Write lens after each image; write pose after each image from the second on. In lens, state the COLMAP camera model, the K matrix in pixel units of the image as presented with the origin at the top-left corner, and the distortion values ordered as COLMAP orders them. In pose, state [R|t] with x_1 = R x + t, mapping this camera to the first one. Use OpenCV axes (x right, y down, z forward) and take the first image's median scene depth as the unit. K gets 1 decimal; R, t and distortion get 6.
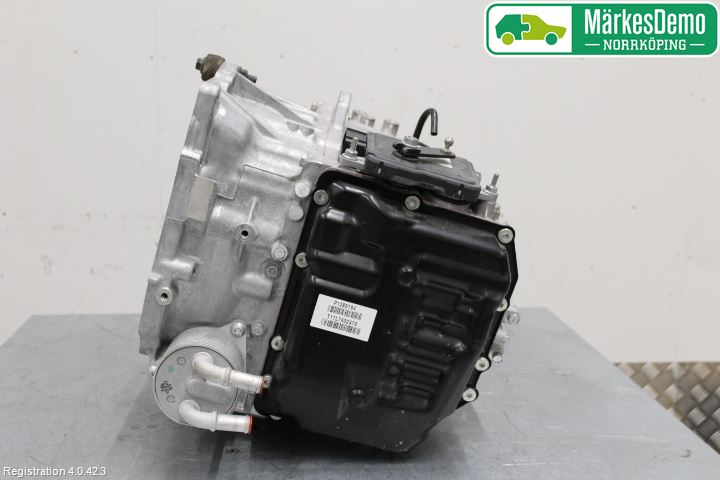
lens RADIAL K [[894.9, 0, 360.4], [0, 894.9, 234.4], [0, 0, 1]] dist [-0.070665, 0.000000]
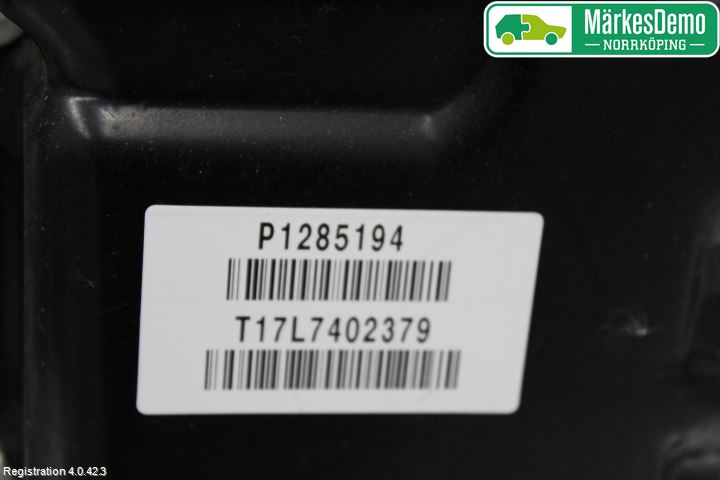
lens RADIAL K [[1844.6, 0, 360.2], [0, 1844.6, 240.2], [0, 0, 1]] dist [0.007116, 0.000000]
pose [[0.962620, -0.260200, 0.075227, -0.036002], [0.244467, 0.954228, 0.172291, 0.027095], [-0.116614, -0.147461, 0.982169, 0.687238]]
